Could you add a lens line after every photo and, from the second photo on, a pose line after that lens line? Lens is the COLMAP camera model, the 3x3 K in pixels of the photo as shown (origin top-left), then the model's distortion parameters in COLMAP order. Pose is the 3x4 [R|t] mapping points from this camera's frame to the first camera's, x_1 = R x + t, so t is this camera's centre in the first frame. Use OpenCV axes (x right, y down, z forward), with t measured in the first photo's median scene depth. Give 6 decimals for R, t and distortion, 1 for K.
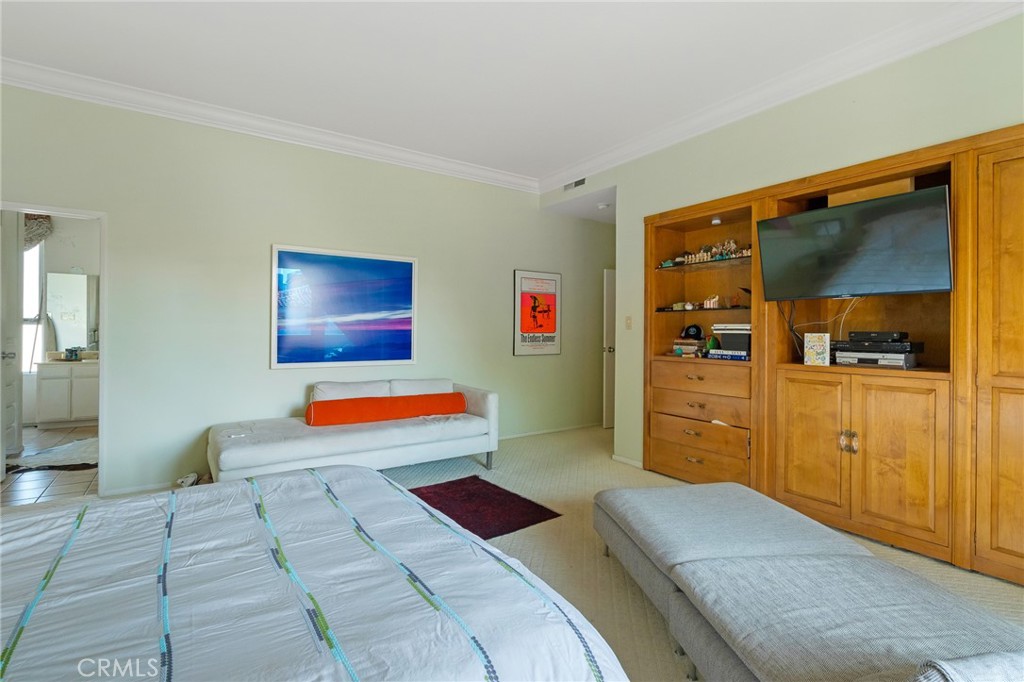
lens RADIAL K [[471.7, 0, 512.1], [0, 471.7, 335.1], [0, 0, 1]] dist [0.001415, 0.000864]
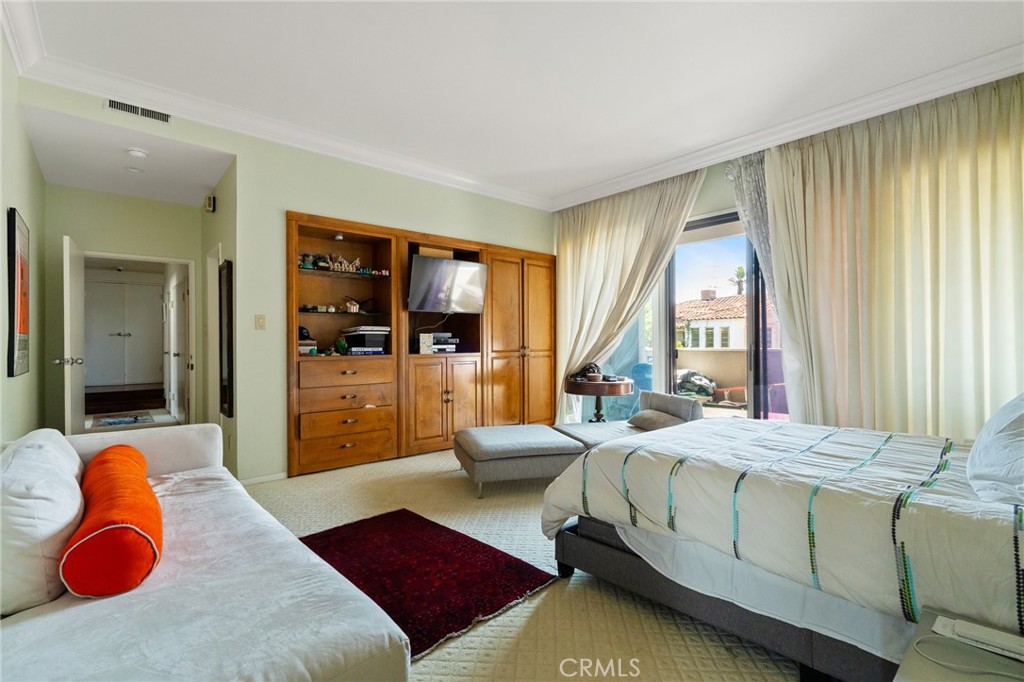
lens RADIAL K [[466.1, 0, 505.7], [0, 466.1, 343.8], [0, 0, 1]] dist [-0.001226, -0.000509]
pose [[-0.101874, -0.009122, 0.994755, -0.865646], [0.015922, 0.999815, 0.010799, 0.016481], [-0.994670, 0.016938, -0.101710, 0.828989]]
